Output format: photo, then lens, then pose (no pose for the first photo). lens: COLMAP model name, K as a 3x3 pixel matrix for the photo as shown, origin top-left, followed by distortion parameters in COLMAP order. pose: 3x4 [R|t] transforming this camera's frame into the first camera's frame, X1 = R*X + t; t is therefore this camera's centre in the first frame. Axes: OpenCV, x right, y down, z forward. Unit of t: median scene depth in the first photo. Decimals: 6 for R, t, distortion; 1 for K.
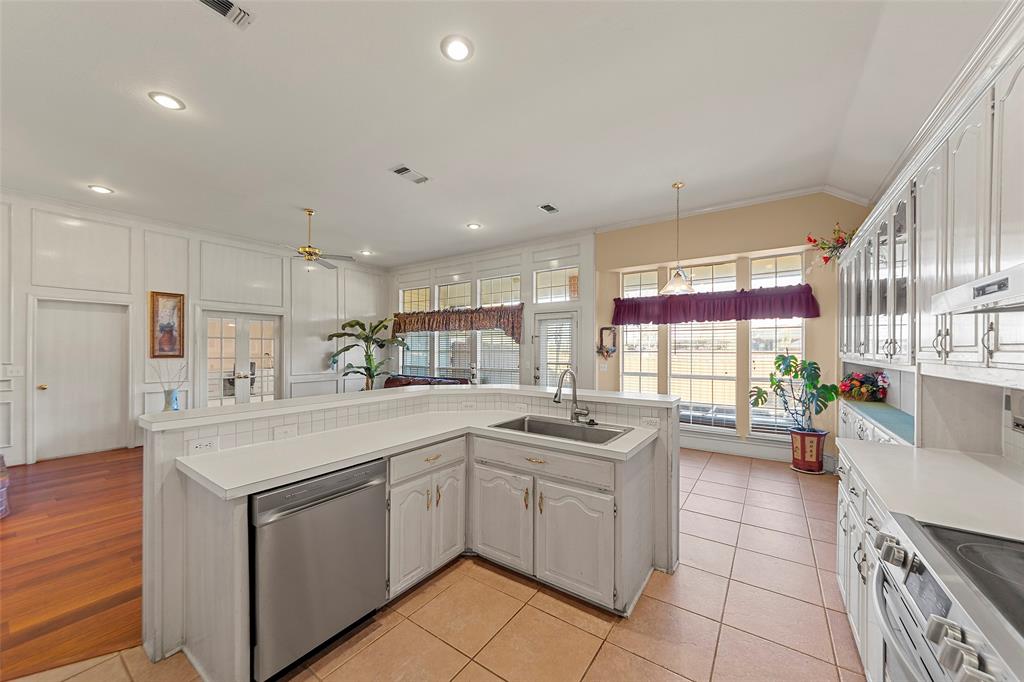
lens RADIAL K [[368.2, 0, 522.8], [0, 368.2, 346.8], [0, 0, 1]] dist [-0.004538, -0.001106]
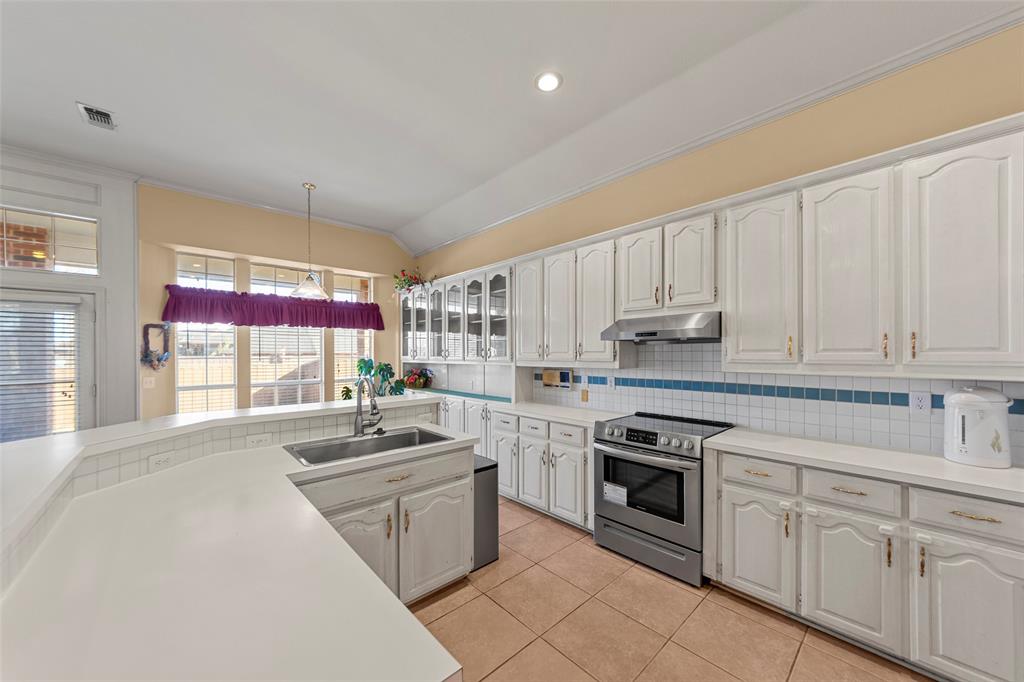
lens RADIAL K [[368.2, 0, 500.2], [0, 368.2, 354.2], [0, 0, 1]] dist [-0.004538, -0.001106]
pose [[0.239345, -0.005845, 0.970917, -0.304489], [-0.000081, 0.999982, 0.006040, -0.000614], [-0.970935, -0.001525, 0.239340, 0.211479]]
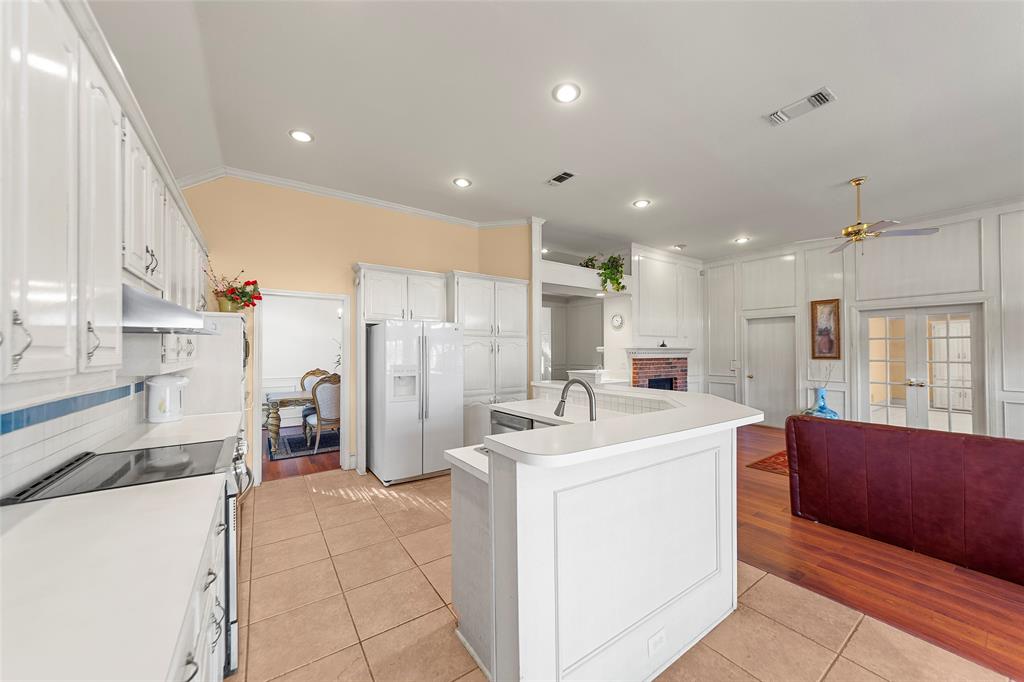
lens RADIAL K [[368.2, 0, 511.0], [0, 368.2, 345.8], [0, 0, 1]] dist [-0.004538, -0.001106]
pose [[-0.372054, -0.013311, -0.928116, 0.409688], [0.005477, 0.999848, -0.016535, 0.003095], [0.928195, -0.011235, -0.371925, 0.542984]]
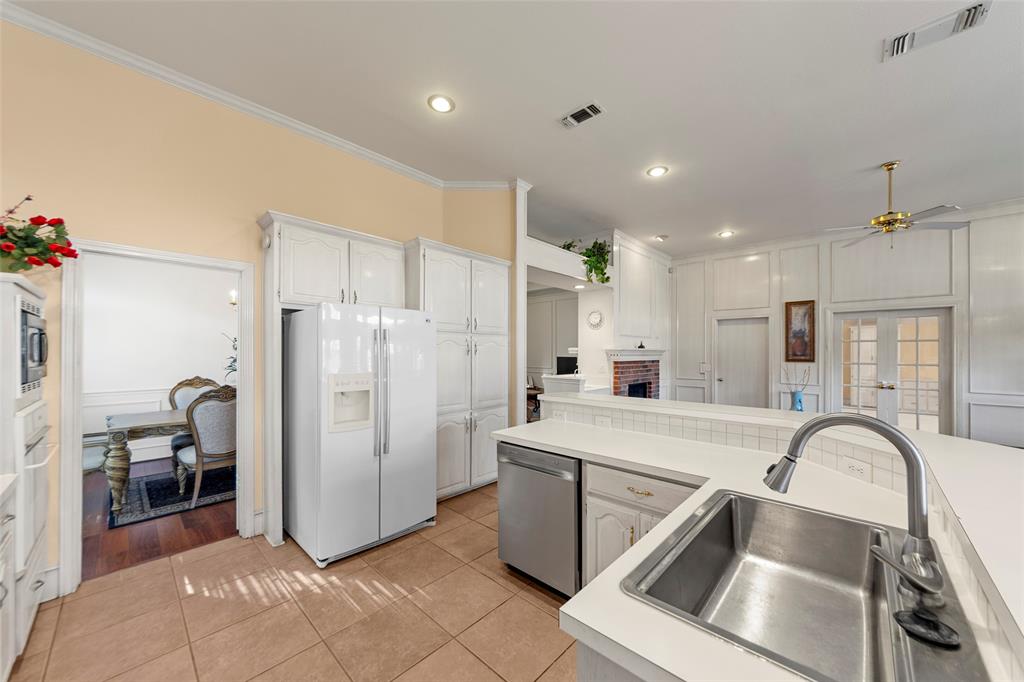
lens RADIAL K [[368.2, 0, 510.1], [0, 368.2, 351.7], [0, 0, 1]] dist [-0.004538, -0.001106]
pose [[-0.163607, -0.002540, -0.986522, 0.233716], [0.002033, 0.999994, -0.002912, 0.001676], [0.986524, -0.002482, -0.163600, 0.345260]]
